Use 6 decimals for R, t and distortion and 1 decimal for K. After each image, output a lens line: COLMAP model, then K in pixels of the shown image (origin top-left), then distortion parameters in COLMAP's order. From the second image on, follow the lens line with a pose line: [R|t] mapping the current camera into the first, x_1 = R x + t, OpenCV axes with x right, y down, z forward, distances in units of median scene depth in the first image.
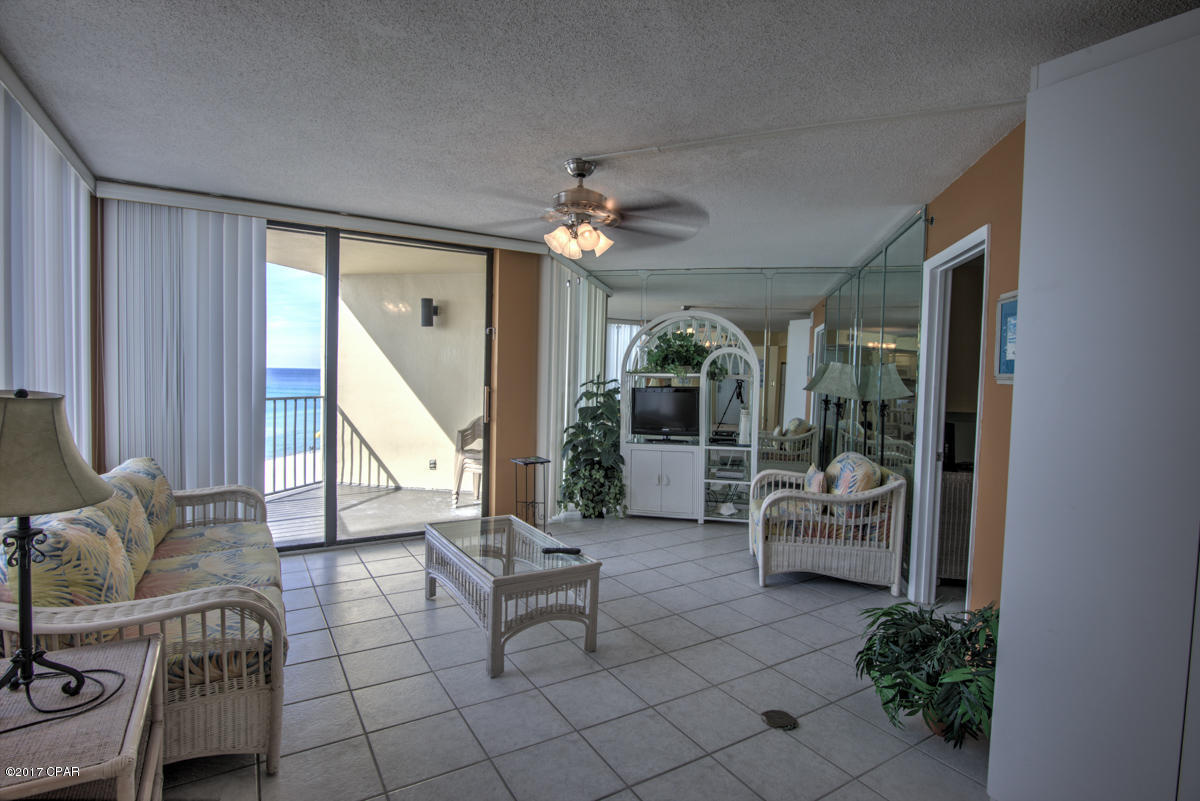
lens RADIAL K [[585.0, 0, 592.5], [0, 585.0, 397.9], [0, 0, 1]] dist [-0.018981, -0.000711]
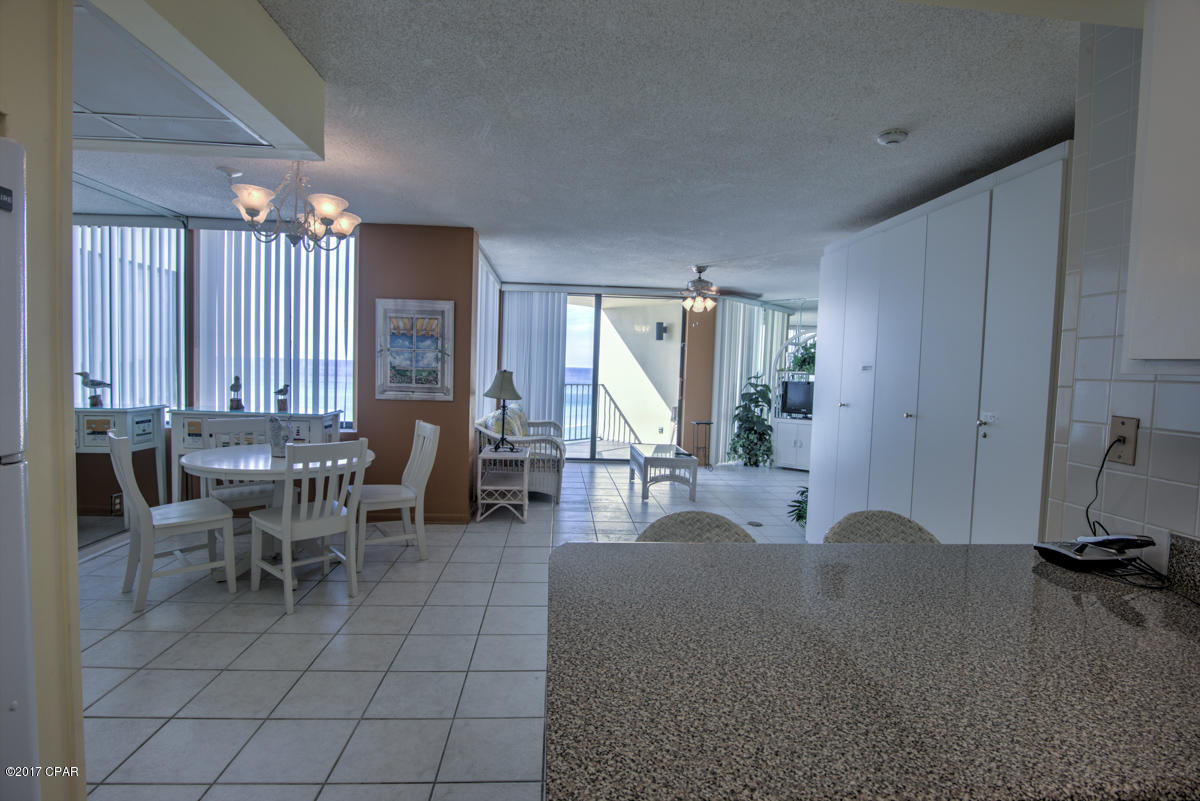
lens RADIAL K [[585.0, 0, 594.3], [0, 585.0, 393.7], [0, 0, 1]] dist [-0.018981, -0.000711]
pose [[0.886670, 0.026431, -0.461647, 0.373275], [-0.030449, 0.999536, -0.001256, 0.035316], [0.461399, 0.015171, 0.887063, -0.601695]]
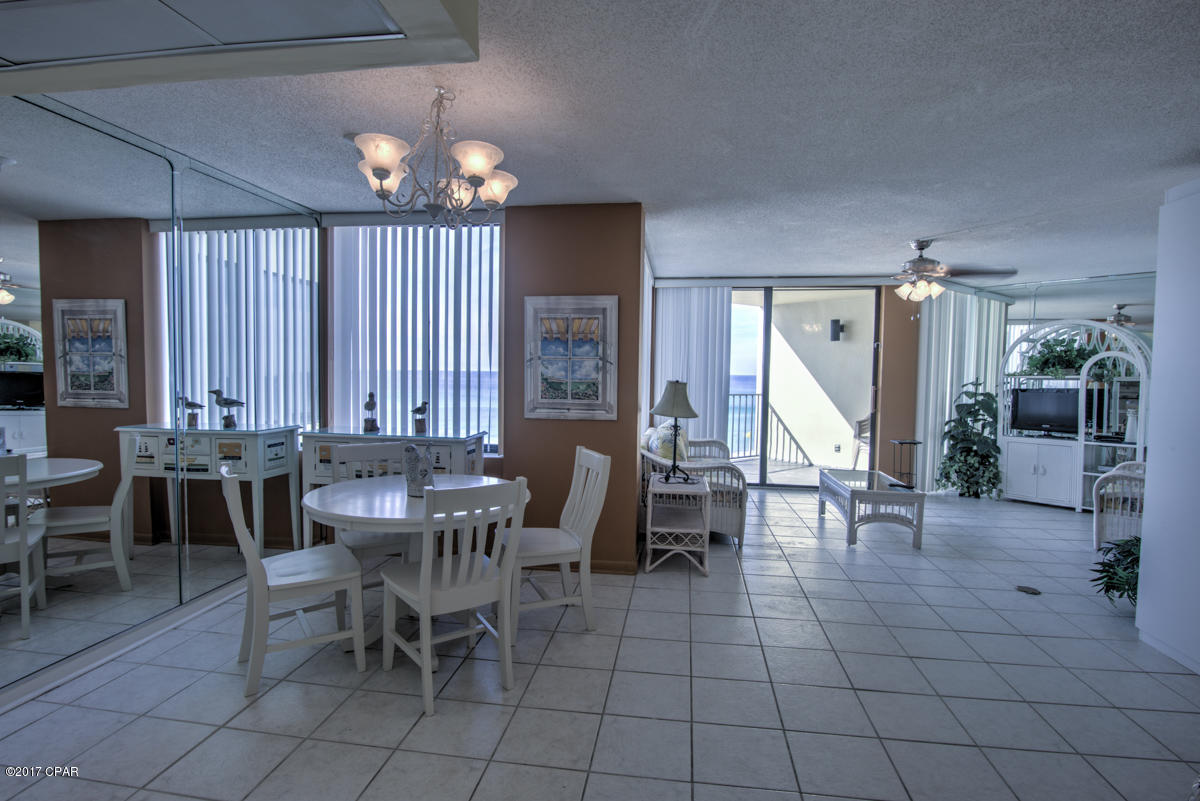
lens RADIAL K [[585.0, 0, 592.7], [0, 585.0, 409.1], [0, 0, 1]] dist [-0.018981, -0.000711]
pose [[0.767856, 0.029987, -0.639920, 0.187944], [-0.023366, 0.999550, 0.018802, 0.024222], [0.640196, 0.000515, 0.768211, -0.465551]]
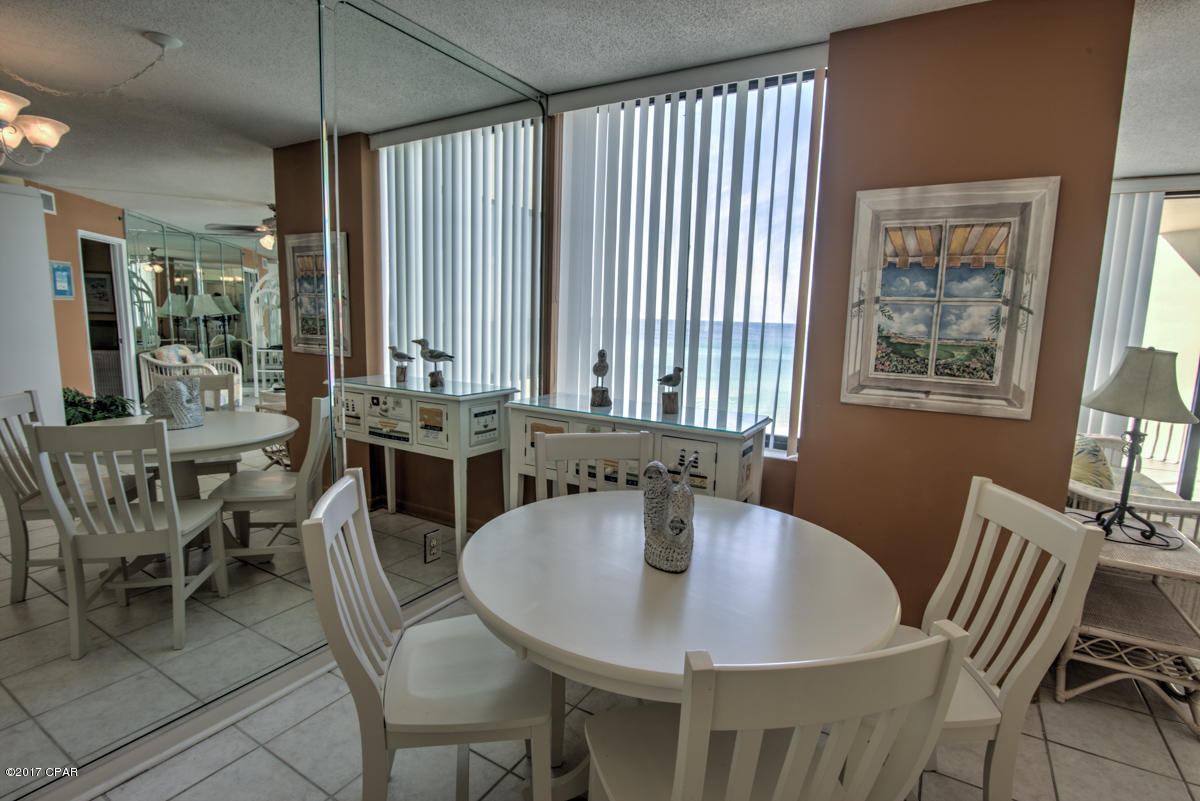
lens RADIAL K [[585.0, 0, 600.6], [0, 585.0, 402.2], [0, 0, 1]] dist [-0.018981, -0.000711]
pose [[0.458182, 0.120970, -0.880588, -0.066985], [-0.055099, 0.992656, 0.107697, 0.013403], [0.887149, -0.000826, 0.461483, -0.302464]]
